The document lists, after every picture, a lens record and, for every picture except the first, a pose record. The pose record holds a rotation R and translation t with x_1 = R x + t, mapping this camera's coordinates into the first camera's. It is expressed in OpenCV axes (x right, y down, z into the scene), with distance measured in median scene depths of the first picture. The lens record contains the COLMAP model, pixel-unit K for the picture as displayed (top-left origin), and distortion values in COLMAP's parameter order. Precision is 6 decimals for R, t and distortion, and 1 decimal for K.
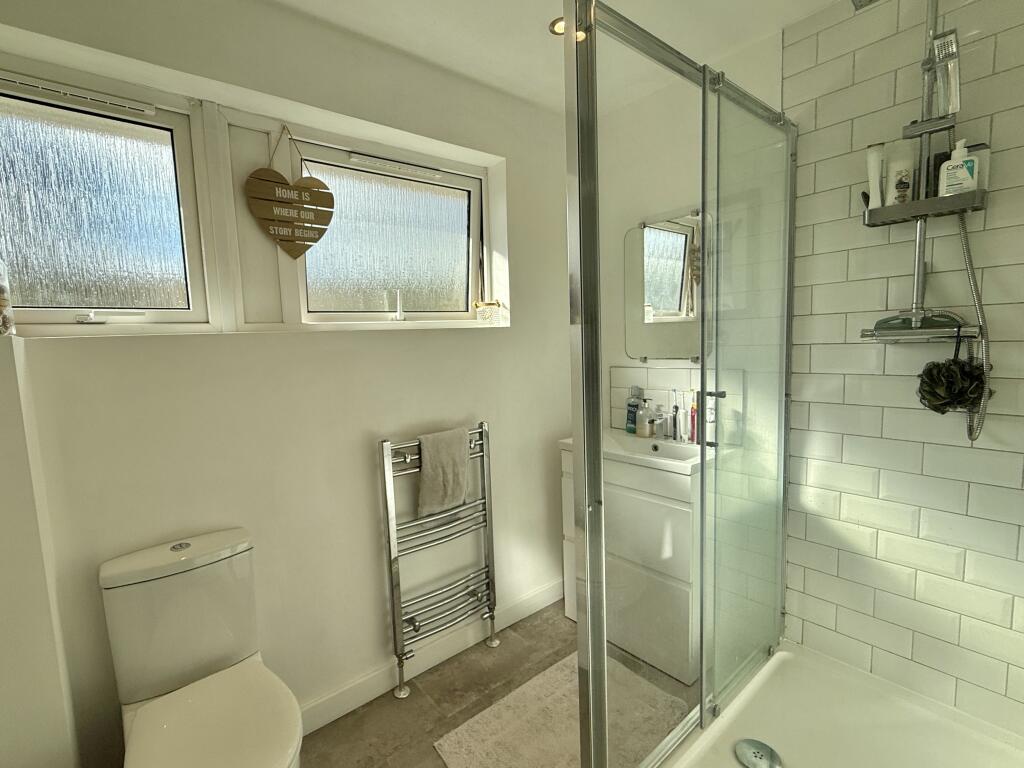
lens RADIAL K [[451.5, 0, 494.8], [0, 451.5, 383.0], [0, 0, 1]] dist [-0.000643, -0.000124]
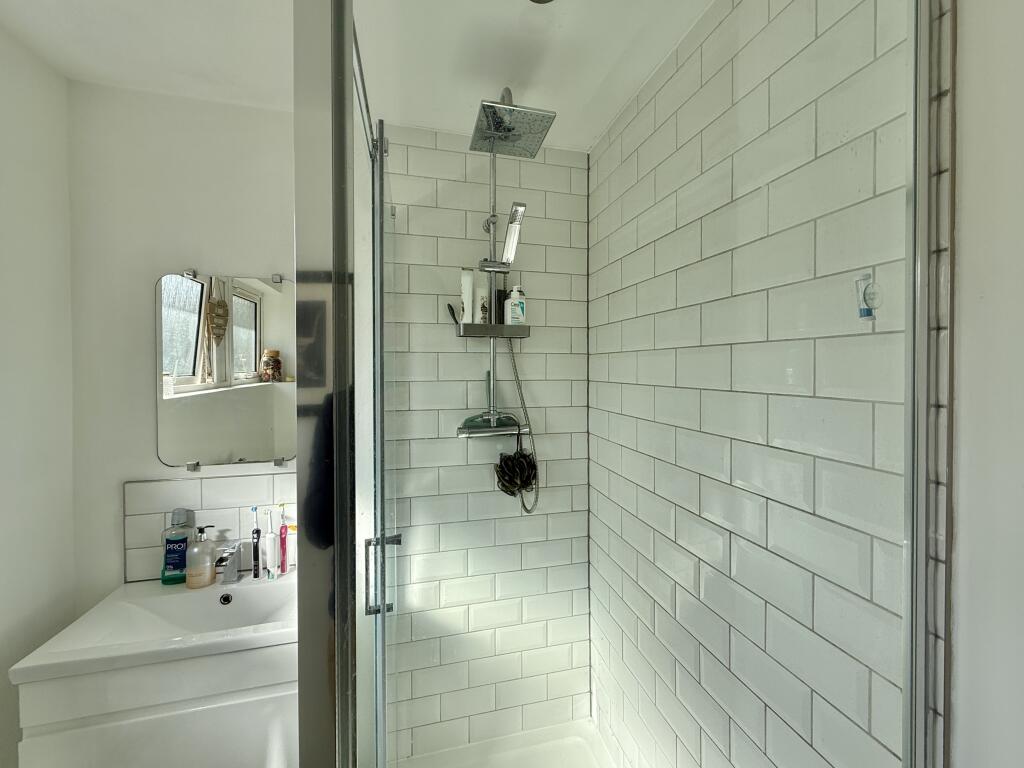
lens RADIAL K [[435.4, 0, 535.5], [0, 435.4, 385.0], [0, 0, 1]] dist [-0.000076, 0.000861]
pose [[0.433413, 0.024366, 0.900866, -0.054314], [0.073465, 0.995352, -0.062266, -0.130098], [-0.898196, 0.093169, 0.429608, 0.334803]]
